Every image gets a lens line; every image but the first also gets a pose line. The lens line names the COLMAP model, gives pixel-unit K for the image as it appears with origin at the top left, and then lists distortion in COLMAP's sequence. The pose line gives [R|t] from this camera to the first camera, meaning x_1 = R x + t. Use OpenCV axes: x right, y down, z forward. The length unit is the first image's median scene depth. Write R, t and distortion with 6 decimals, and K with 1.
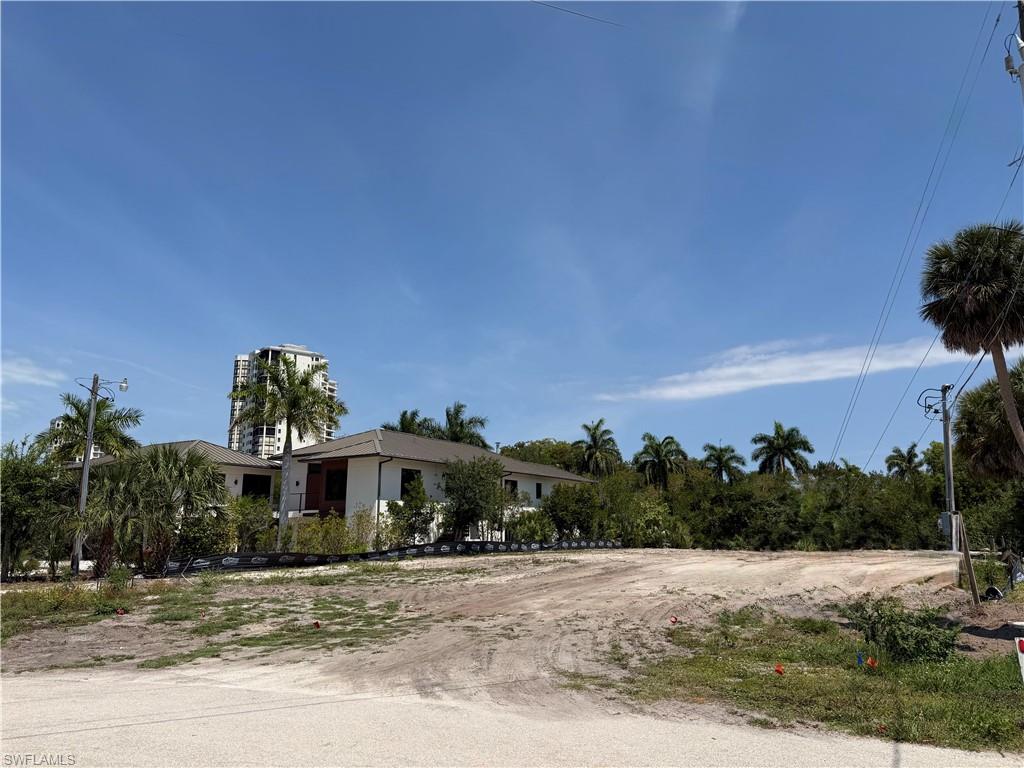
lens RADIAL K [[733.4, 0, 512.3], [0, 733.4, 385.3], [0, 0, 1]] dist [-0.006089, 0.000063]
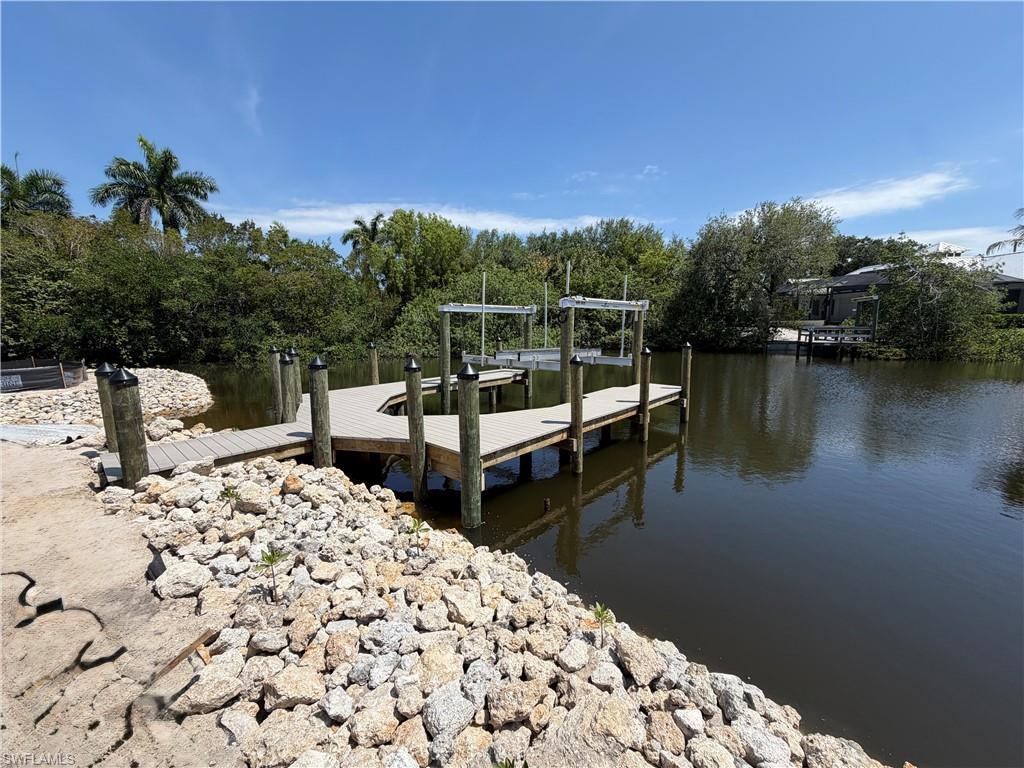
lens RADIAL K [[406.0, 0, 509.6], [0, 406.0, 381.4], [0, 0, 1]] dist [-0.000168, 0.000488]
pose [[0.835484, -0.075350, 0.544324, 0.423103], [-0.104712, 0.950574, 0.292309, 0.109097], [-0.539446, -0.301217, 0.786299, 0.532112]]
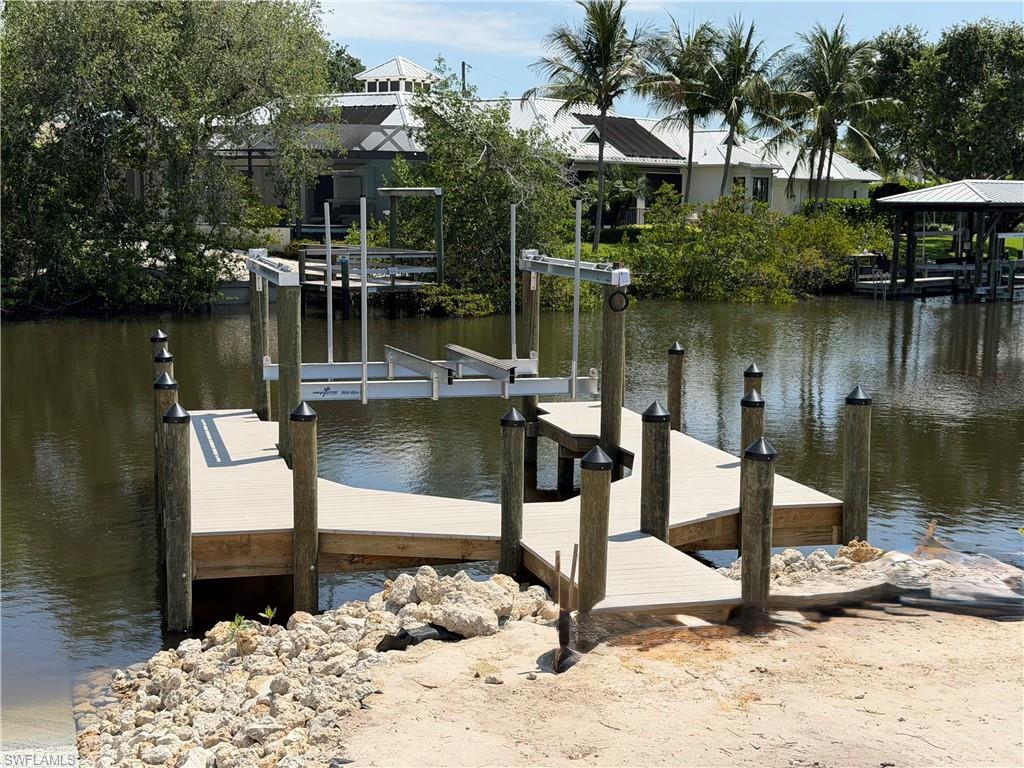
lens RADIAL K [[1463.5, 0, 513.9], [0, 1463.5, 384.5], [0, 0, 1]] dist [0.130681, 0.000000]
pose [[-0.016466, -0.121285, 0.992481, 0.278777], [-0.197516, 0.973450, 0.115682, 0.108563], [-0.980161, -0.194126, -0.039984, 0.606823]]
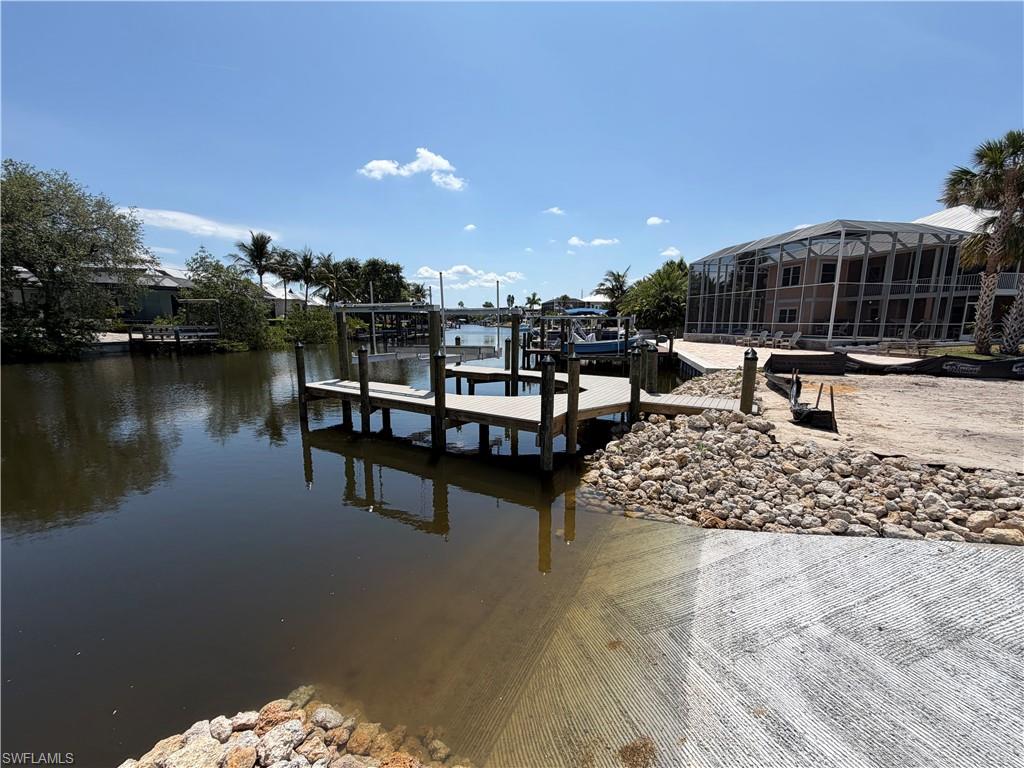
lens RADIAL K [[406.0, 0, 507.0], [0, 406.0, 380.0], [0, 0, 1]] dist [-0.000168, 0.000488]
pose [[-0.702683, -0.101042, 0.704292, 0.371488], [-0.135801, 0.990714, 0.006642, 0.135917], [-0.698423, -0.090976, -0.709879, 0.684557]]
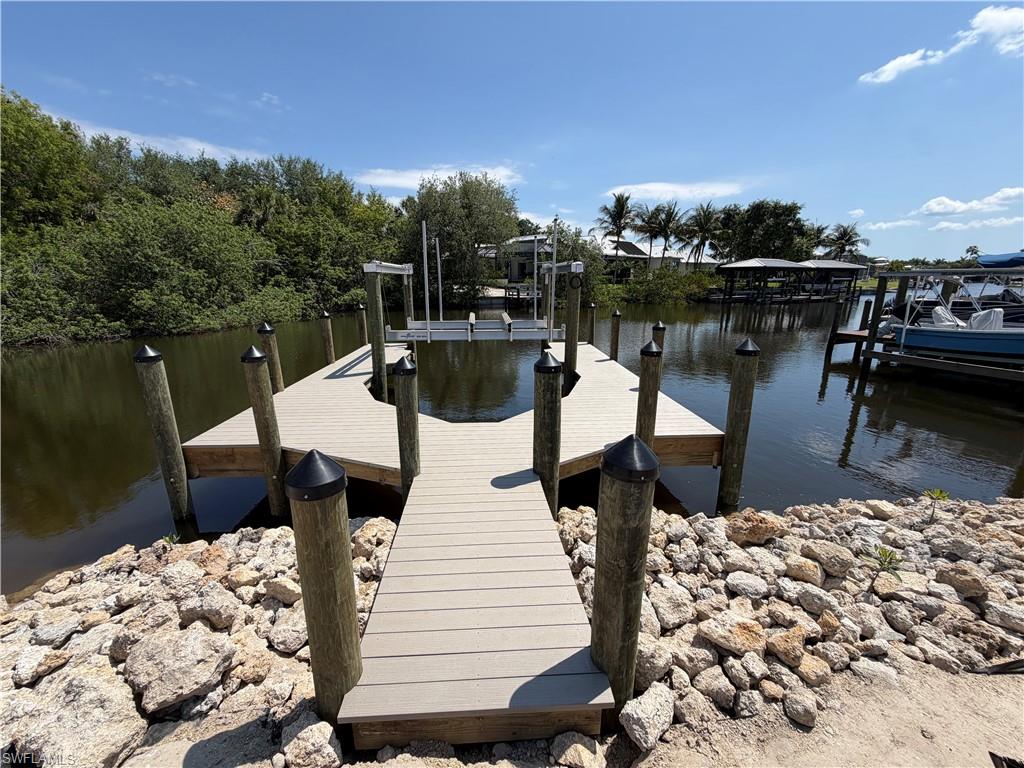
lens RADIAL K [[406.0, 0, 512.9], [0, 406.0, 384.9], [0, 0, 1]] dist [-0.000168, 0.000488]
pose [[0.188307, -0.243880, 0.951348, 0.378073], [-0.182714, 0.943066, 0.277923, 0.116266], [-0.964964, -0.226160, 0.133026, 0.584901]]
